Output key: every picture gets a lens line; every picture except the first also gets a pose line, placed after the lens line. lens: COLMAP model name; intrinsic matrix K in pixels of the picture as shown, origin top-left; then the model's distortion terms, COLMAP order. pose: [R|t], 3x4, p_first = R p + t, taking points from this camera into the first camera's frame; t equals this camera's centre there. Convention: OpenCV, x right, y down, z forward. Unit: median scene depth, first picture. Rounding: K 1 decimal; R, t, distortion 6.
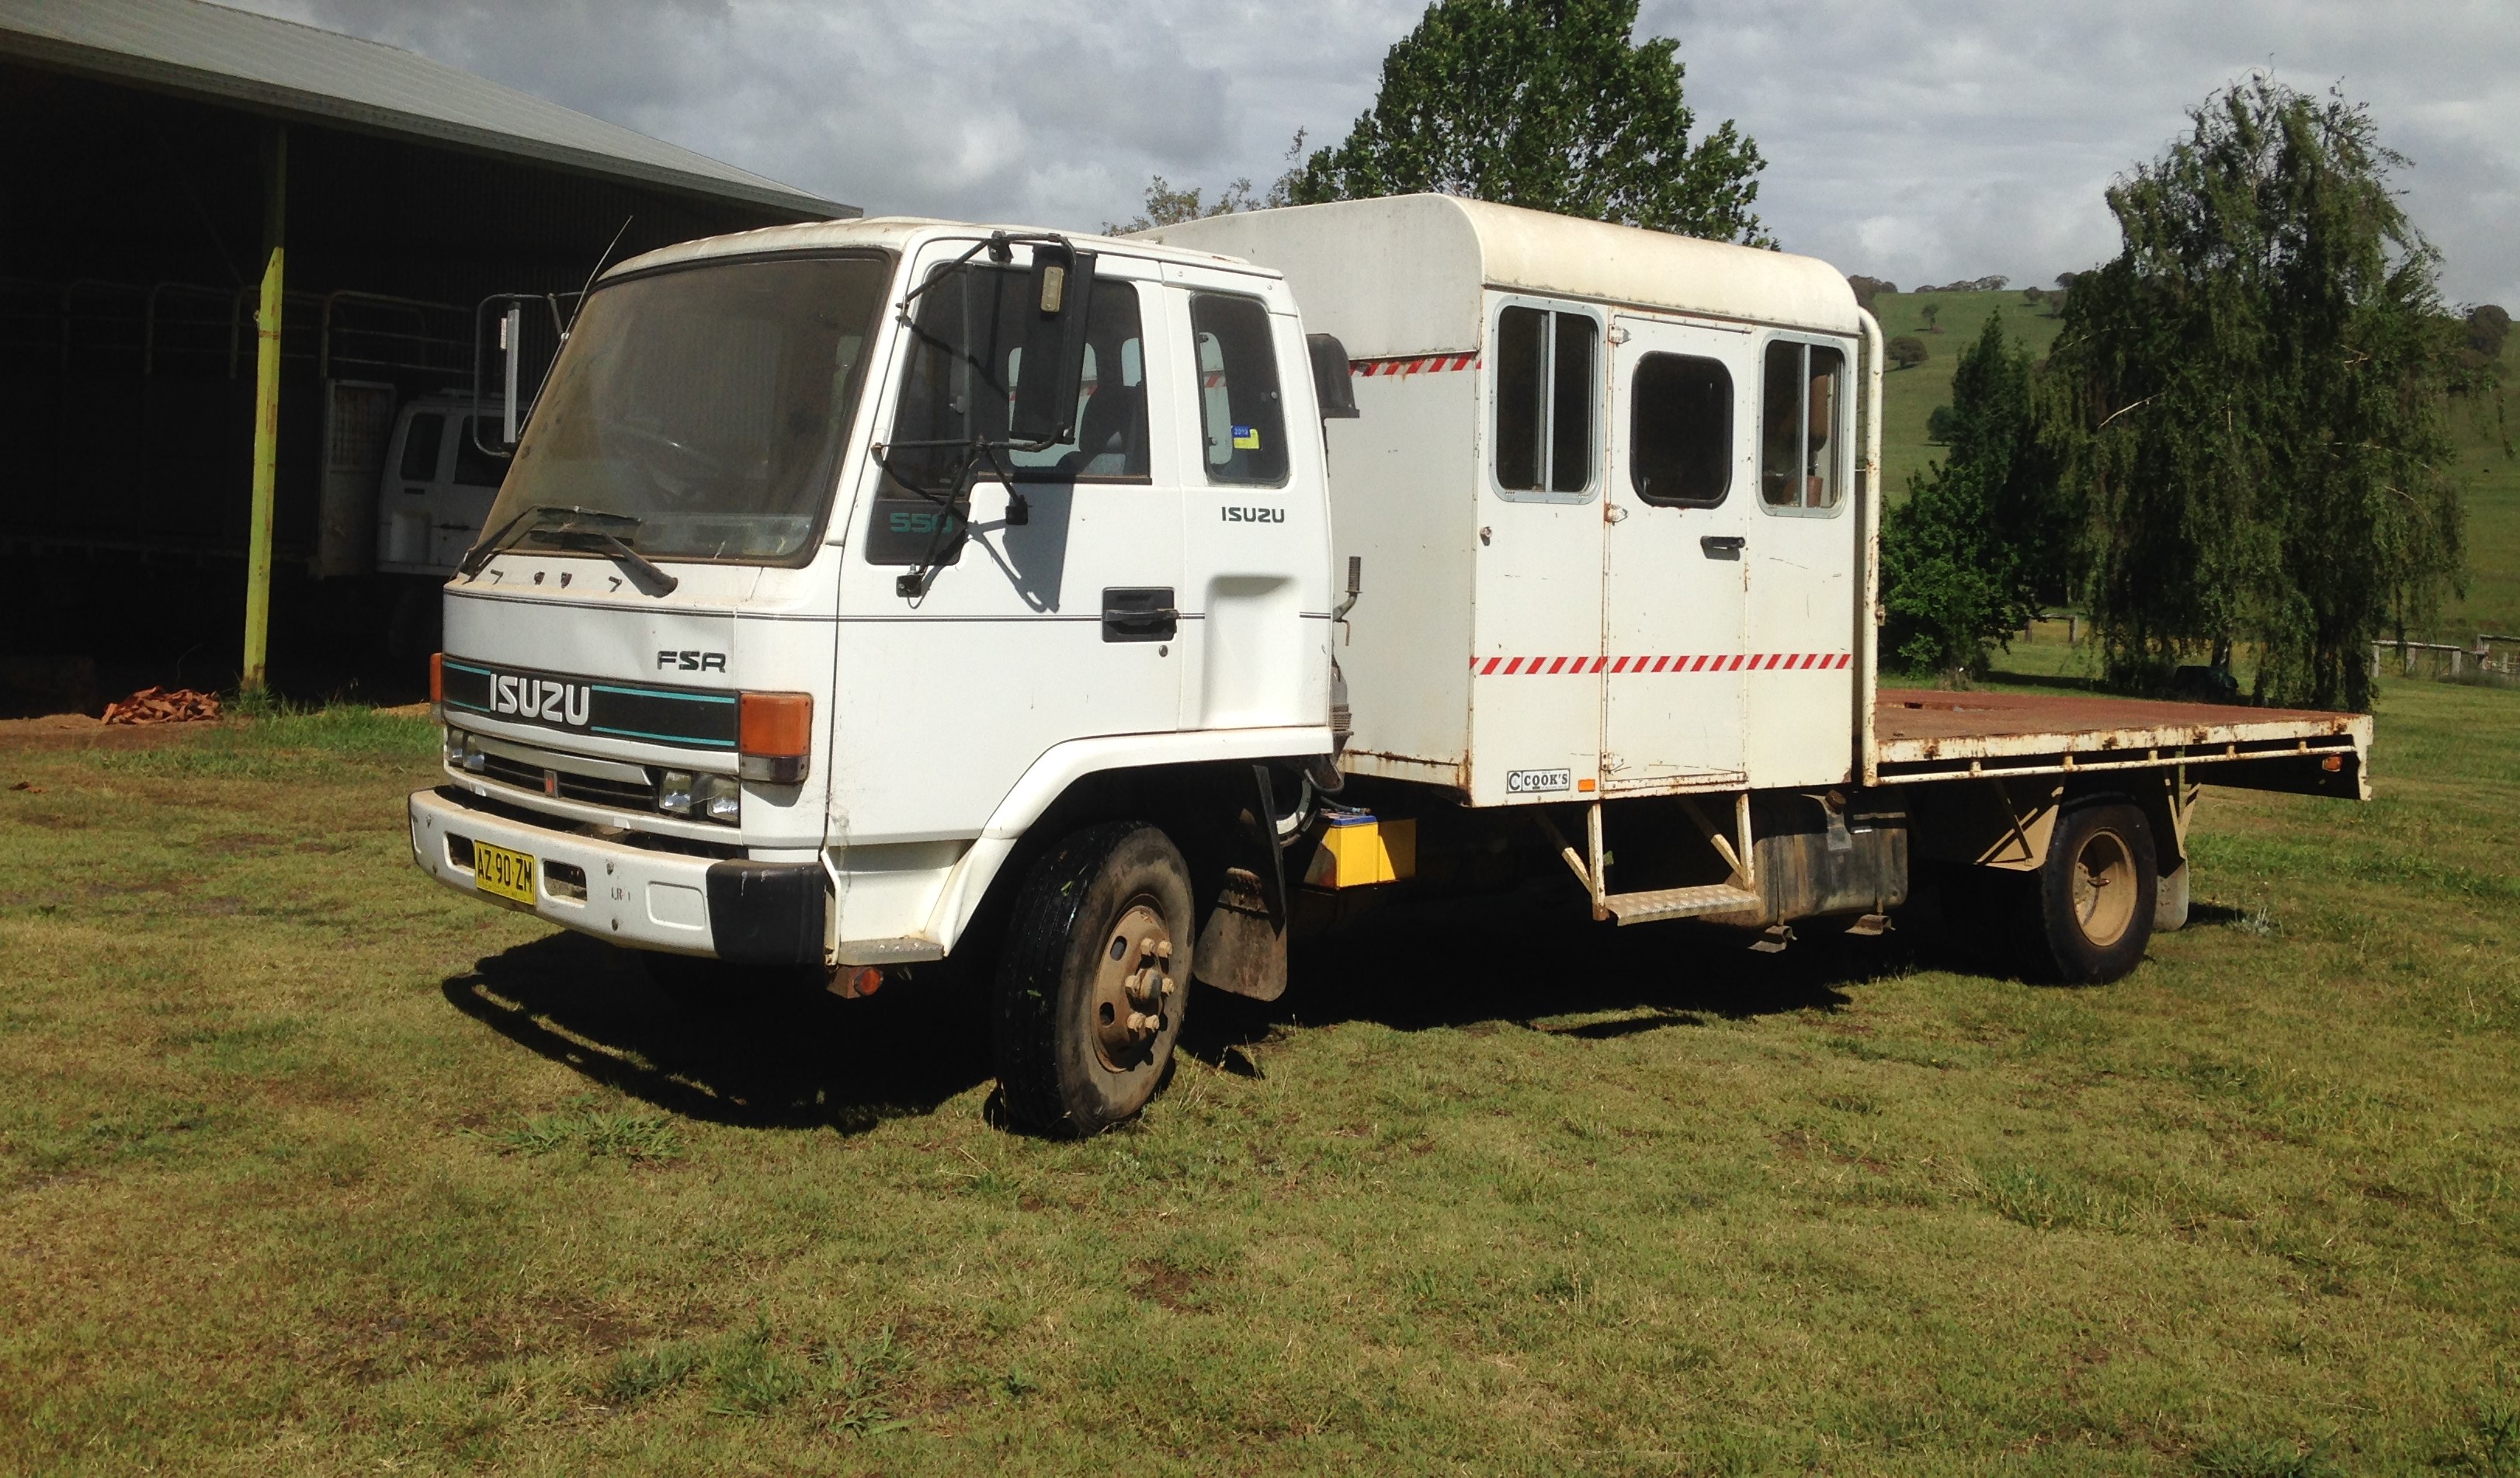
lens RADIAL K [[2443.8, 0, 1260.8], [0, 2443.8, 488.8], [0, 0, 1]] dist [0.001975, -0.003606]
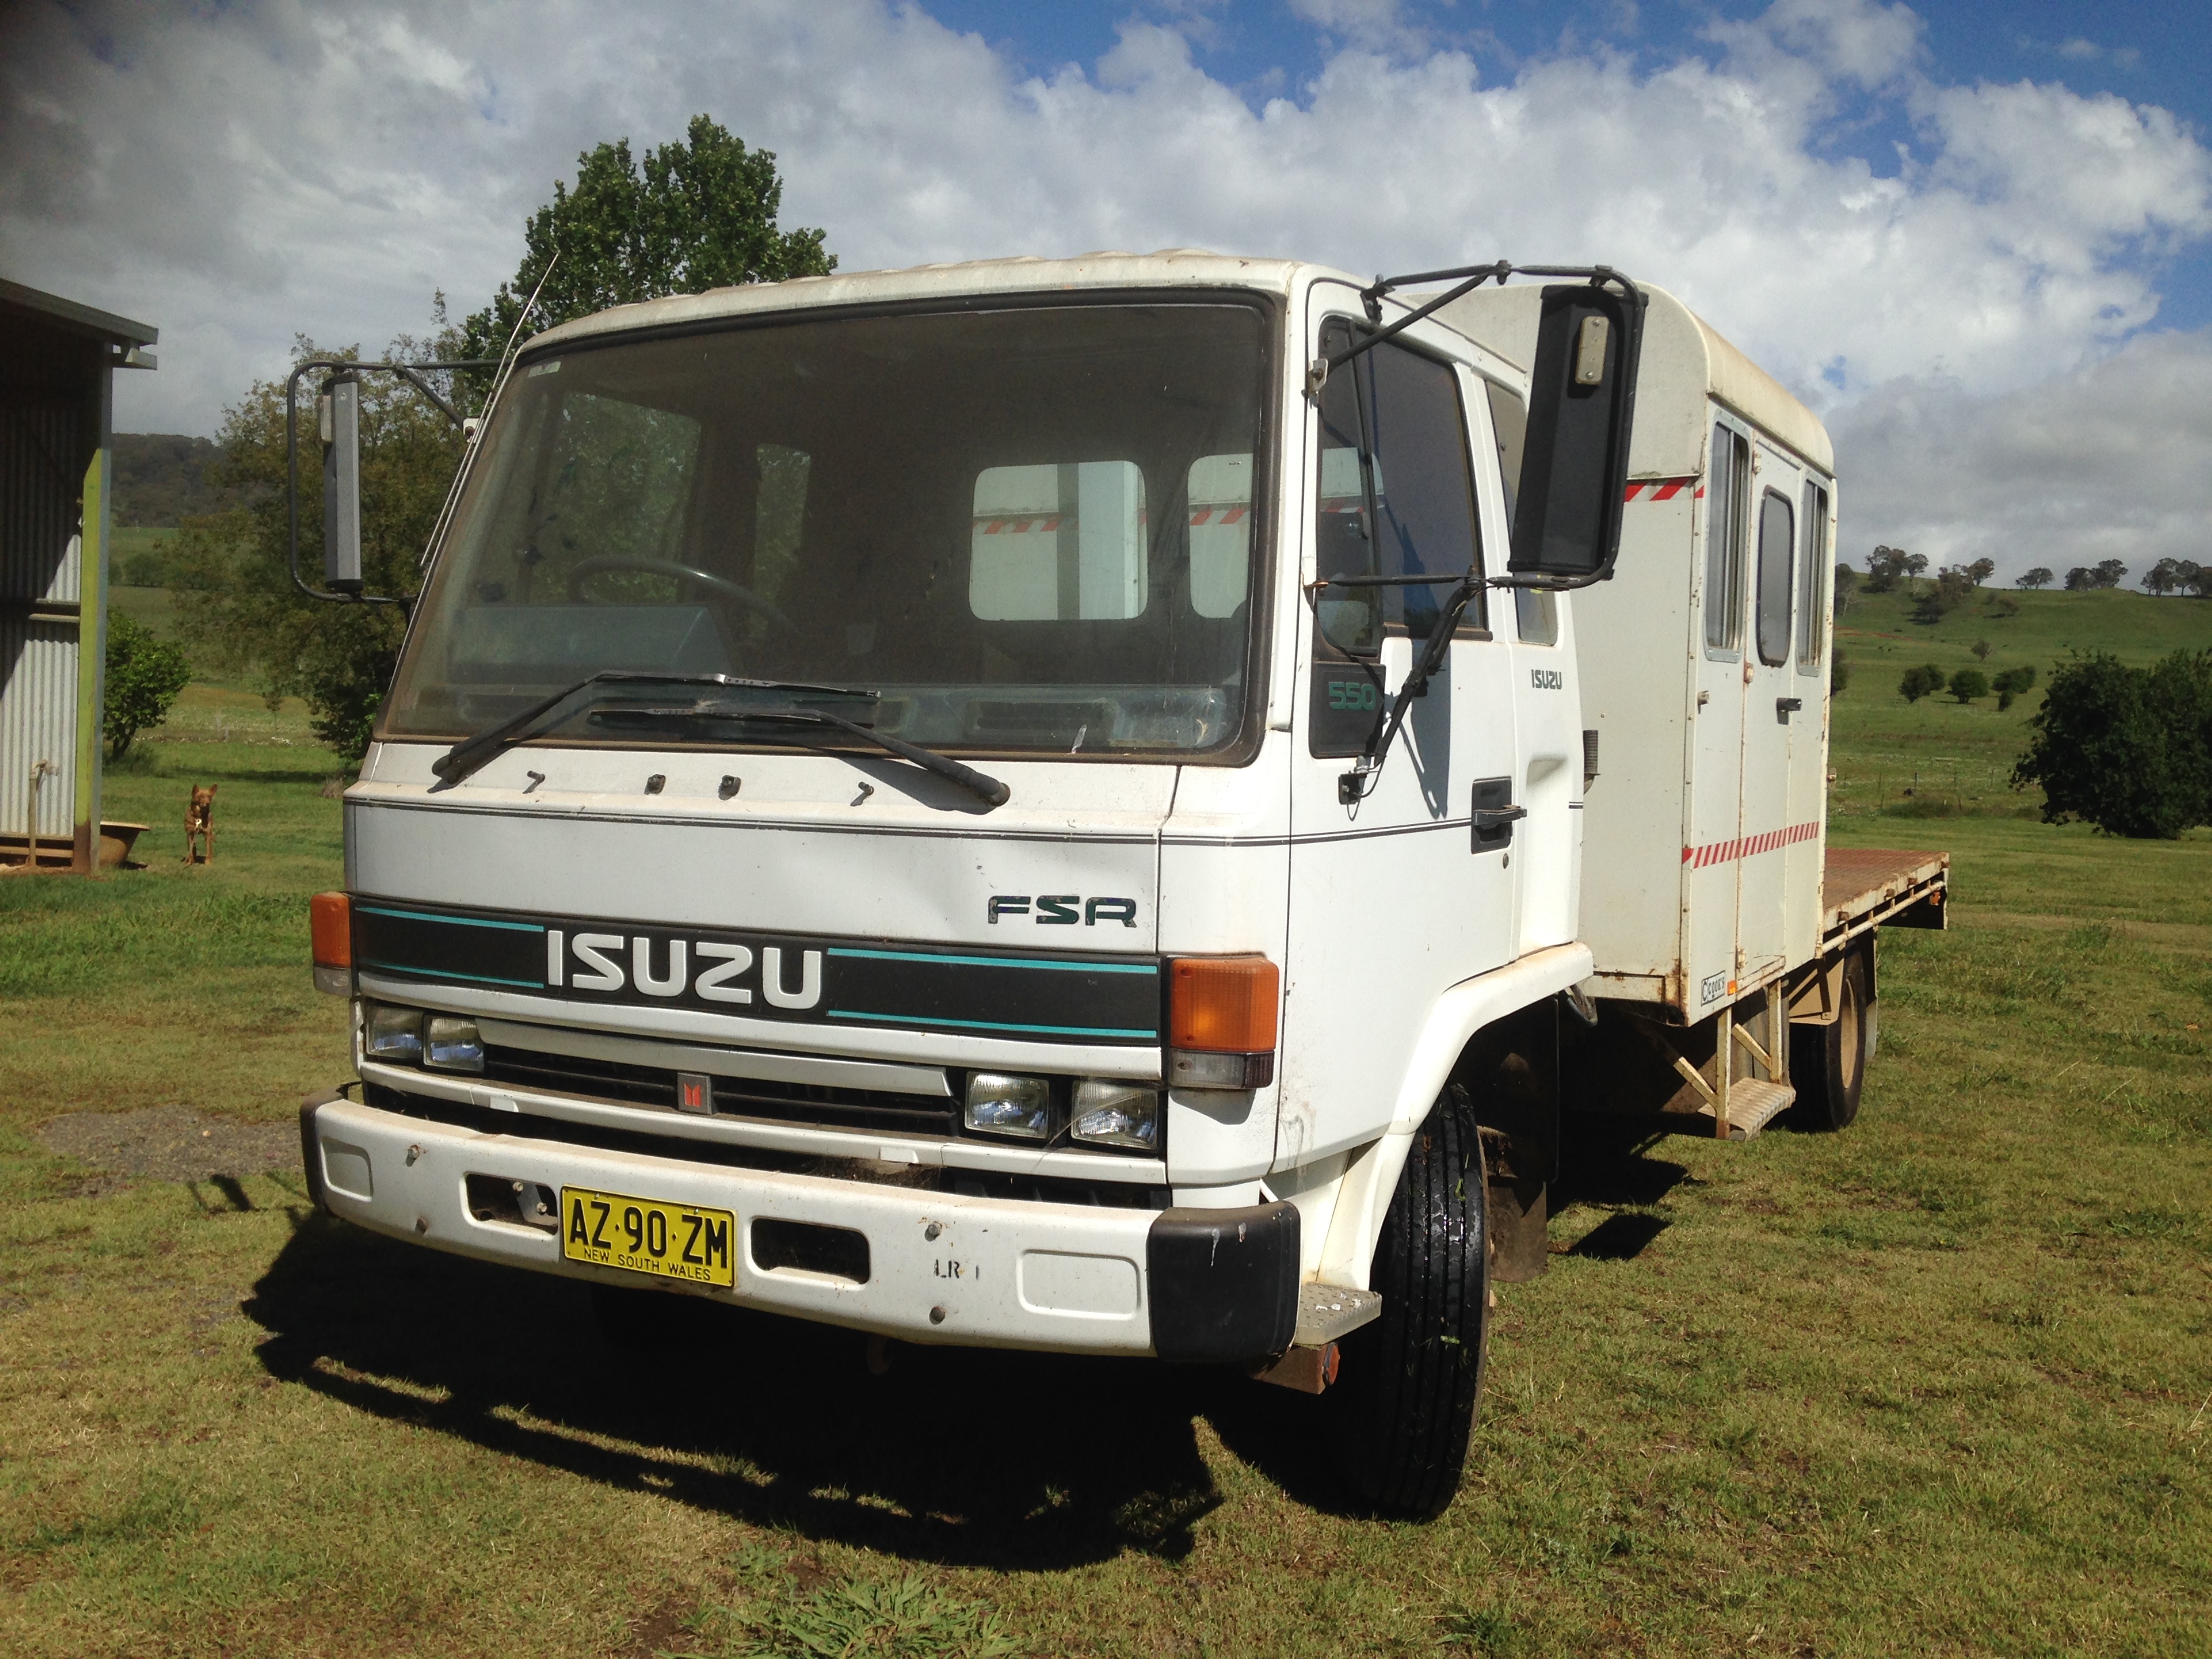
lens RADIAL K [[2104.0, 0, 1106.0], [0, 2104.0, 829.5], [0, 0, 1]] dist [0.146192, 0.003343]
pose [[0.937164, -0.031769, 0.347439, -0.377873], [0.002193, 0.996362, 0.085189, 0.000432], [-0.348882, -0.079074, 0.933825, 0.423324]]
